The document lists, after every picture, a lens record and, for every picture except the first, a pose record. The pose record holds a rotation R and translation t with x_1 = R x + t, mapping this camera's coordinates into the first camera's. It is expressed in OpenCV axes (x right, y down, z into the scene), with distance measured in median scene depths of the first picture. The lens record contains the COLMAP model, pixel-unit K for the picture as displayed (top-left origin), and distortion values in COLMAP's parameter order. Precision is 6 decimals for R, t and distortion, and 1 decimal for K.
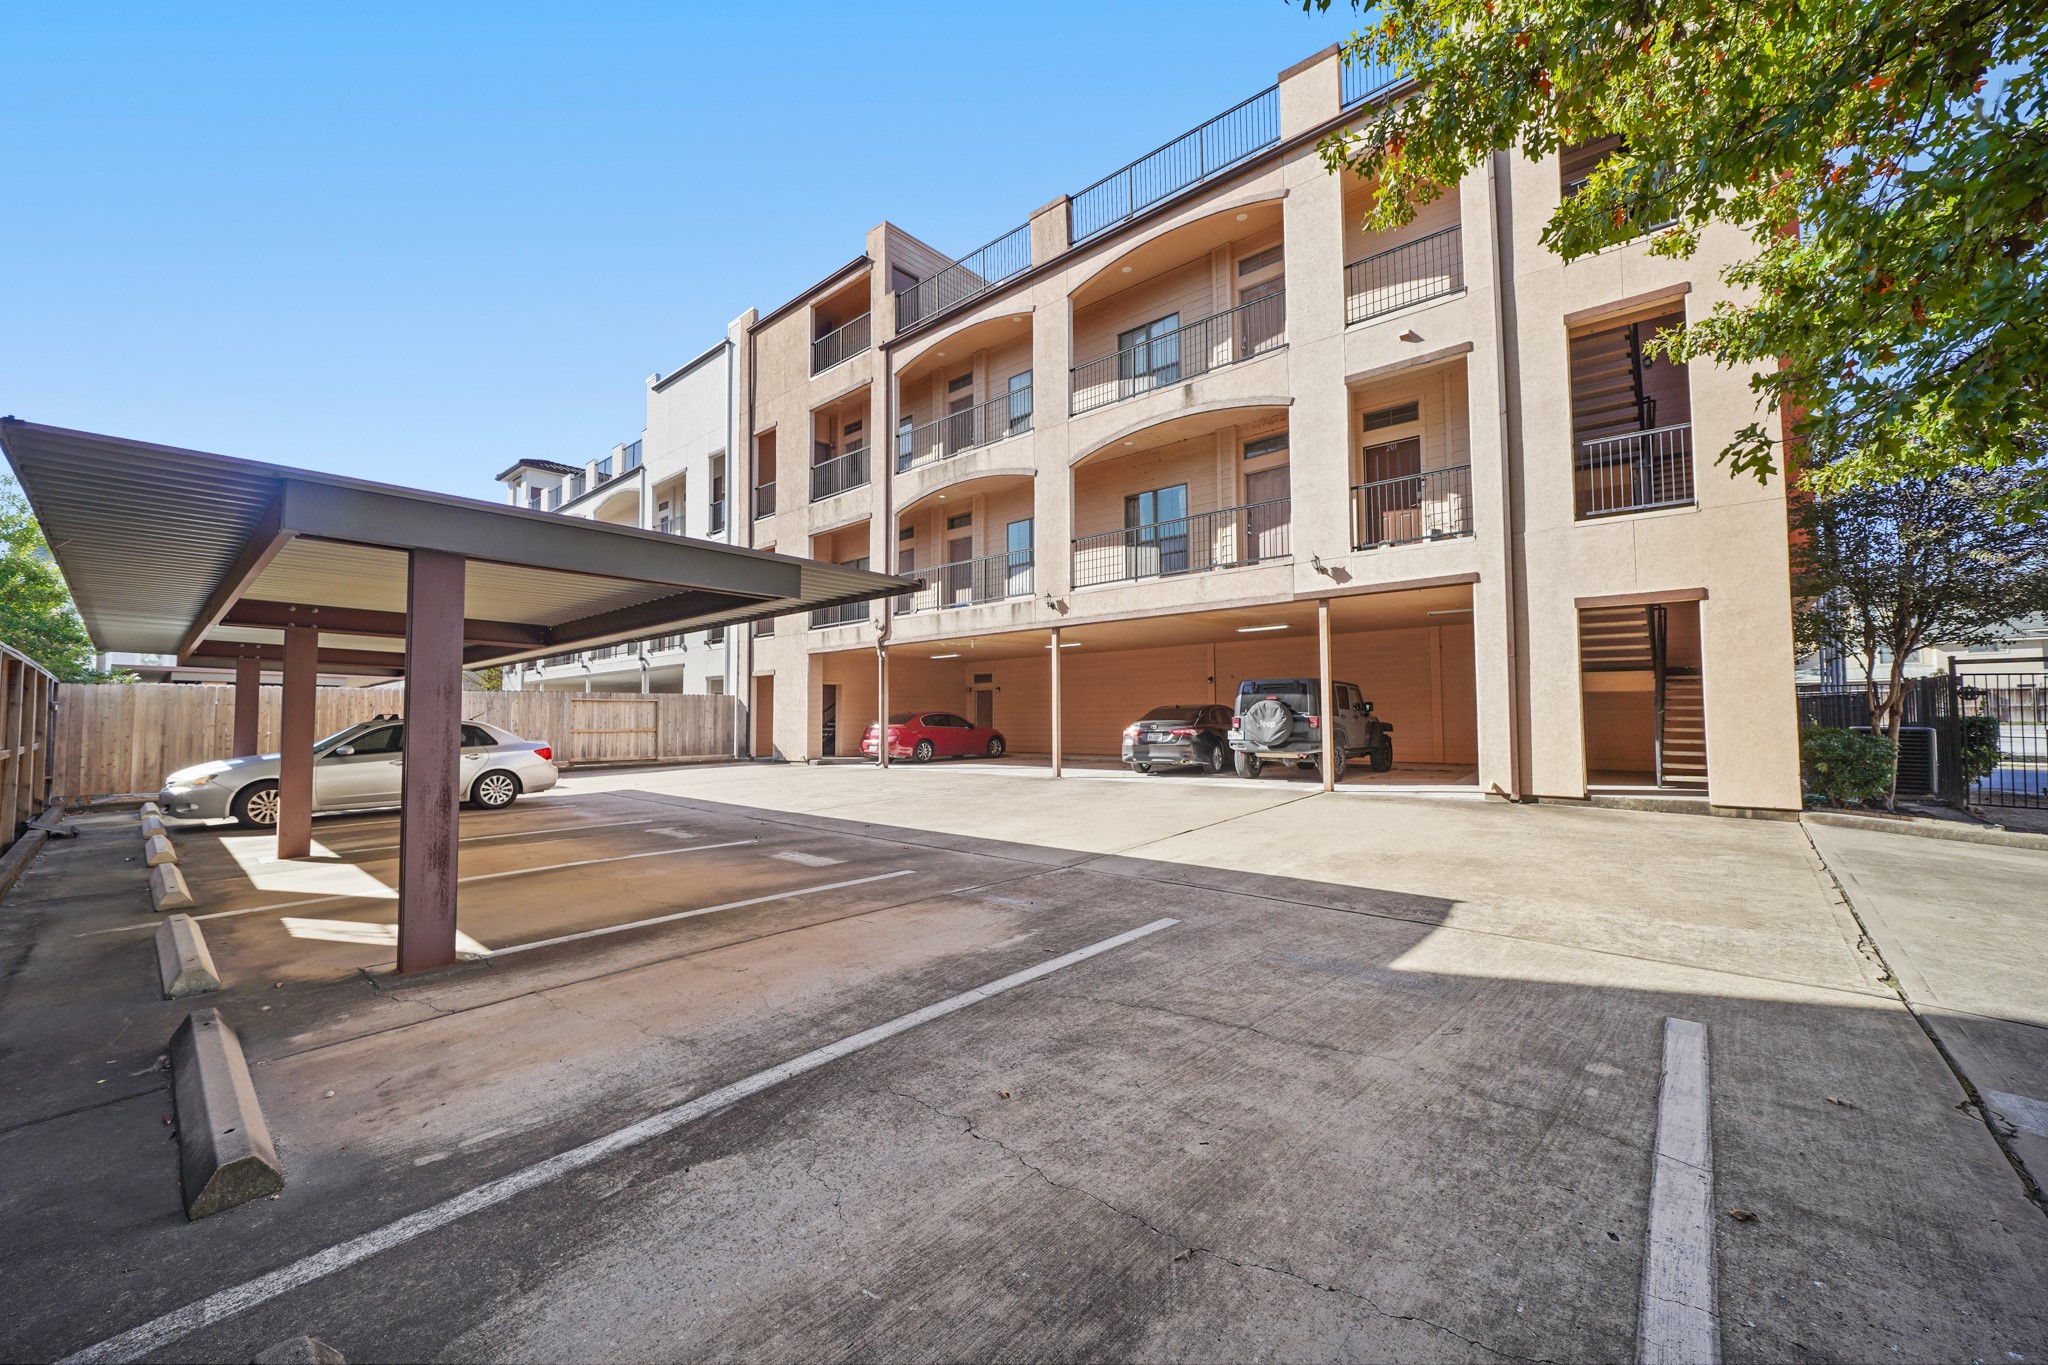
lens RADIAL K [[783.8, 0, 1017.0], [0, 783.8, 670.2], [0, 0, 1]] dist [-0.017735, 0.004199]
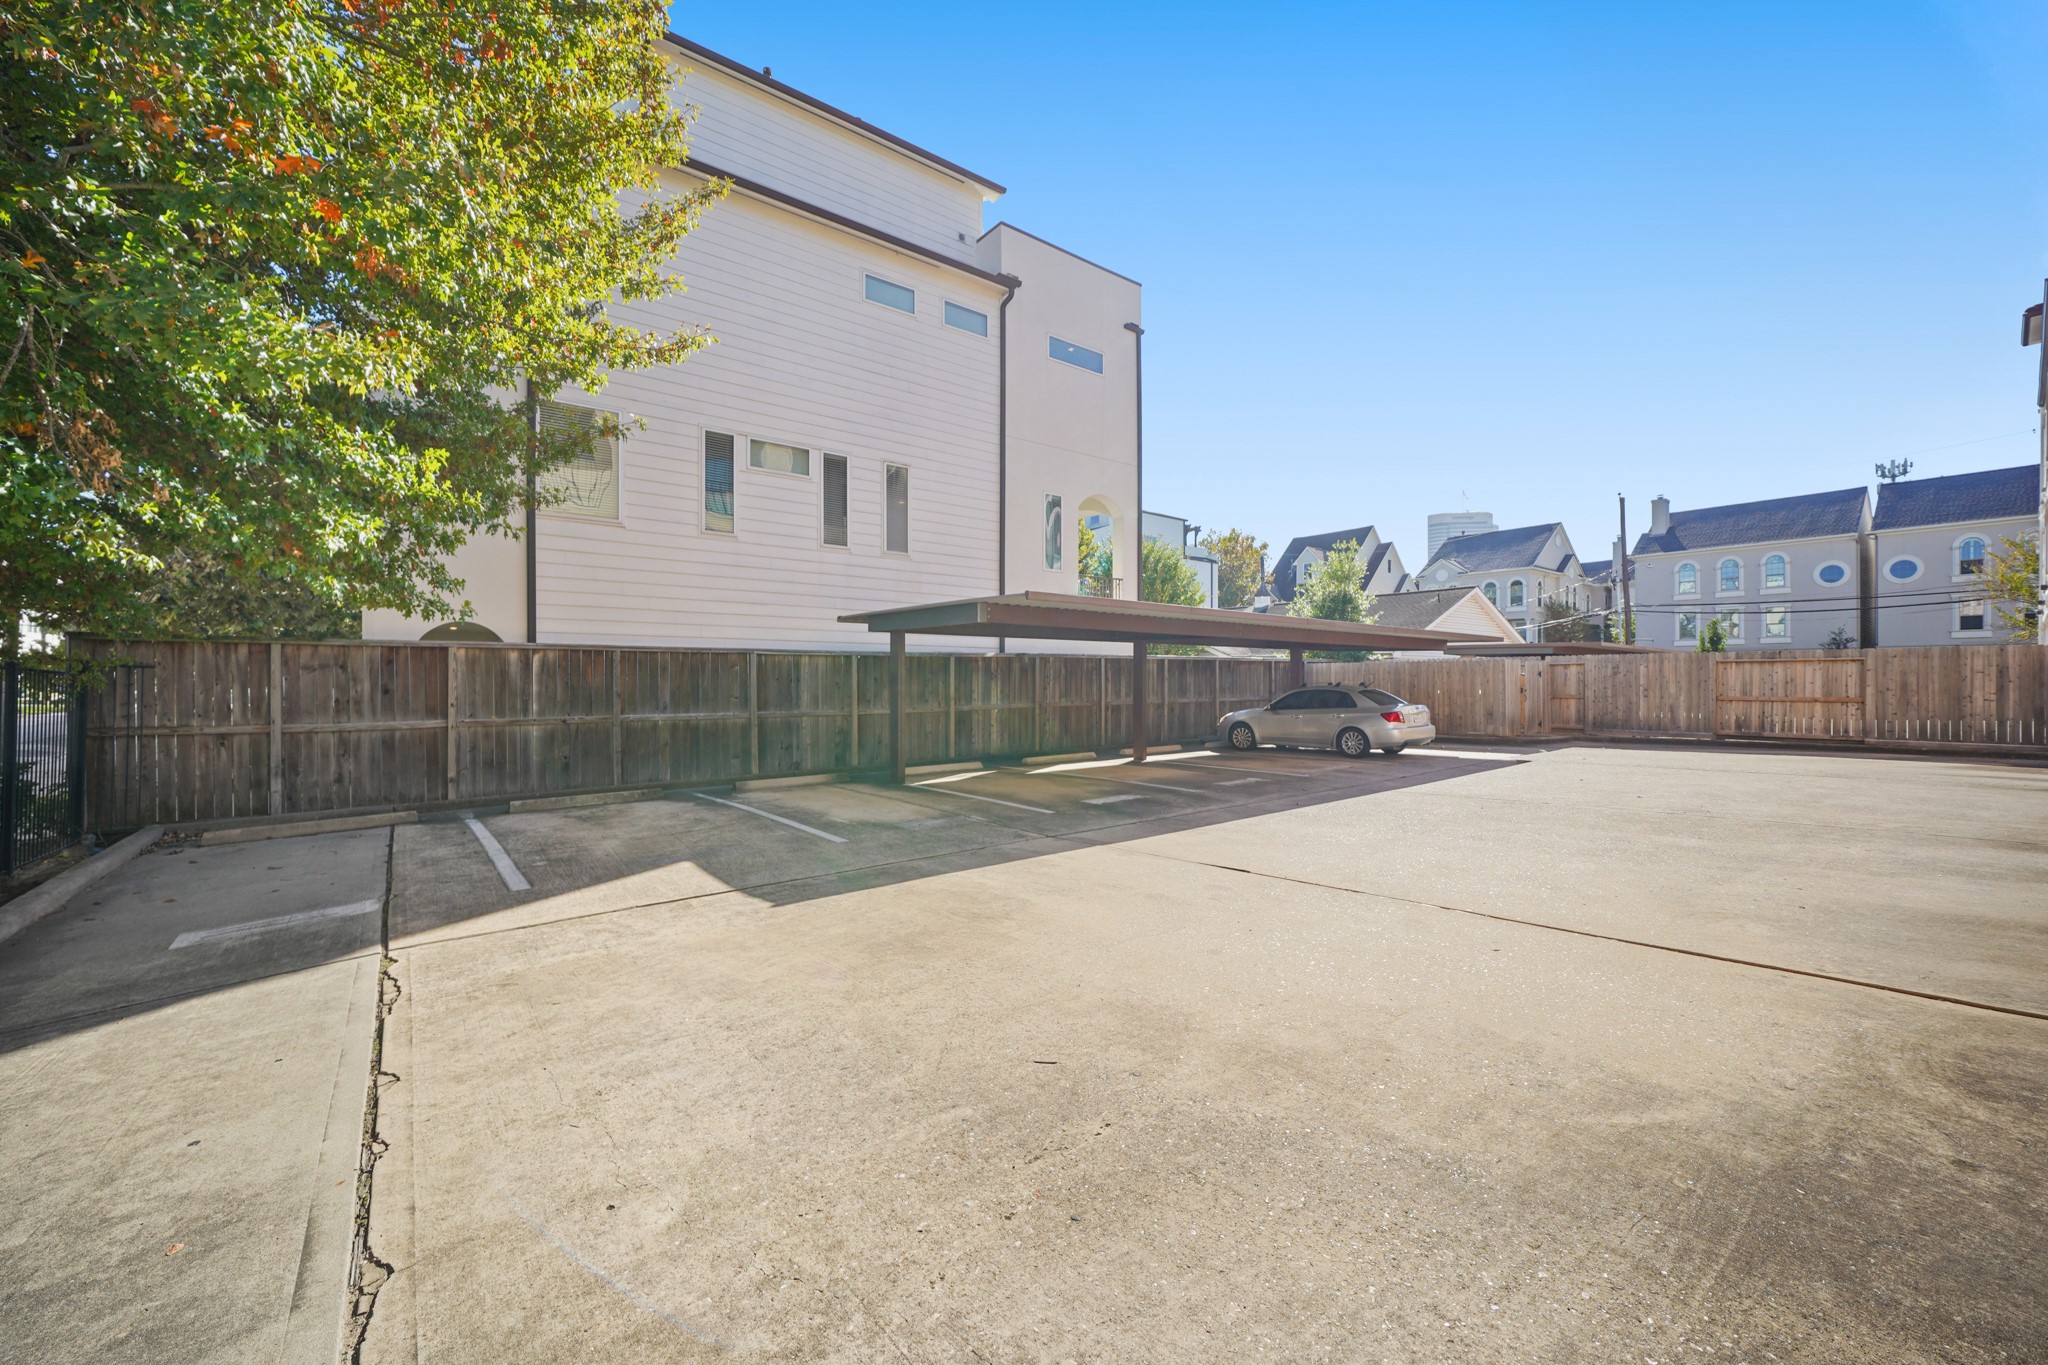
lens RADIAL K [[783.8, 0, 1017.0], [0, 783.8, 670.2], [0, 0, 1]] dist [-0.017735, 0.004199]
pose [[-0.175702, -0.008948, -0.984403, 0.668661], [0.067446, 0.997500, -0.021105, 0.024905], [0.982130, -0.070103, -0.174659, 0.680976]]
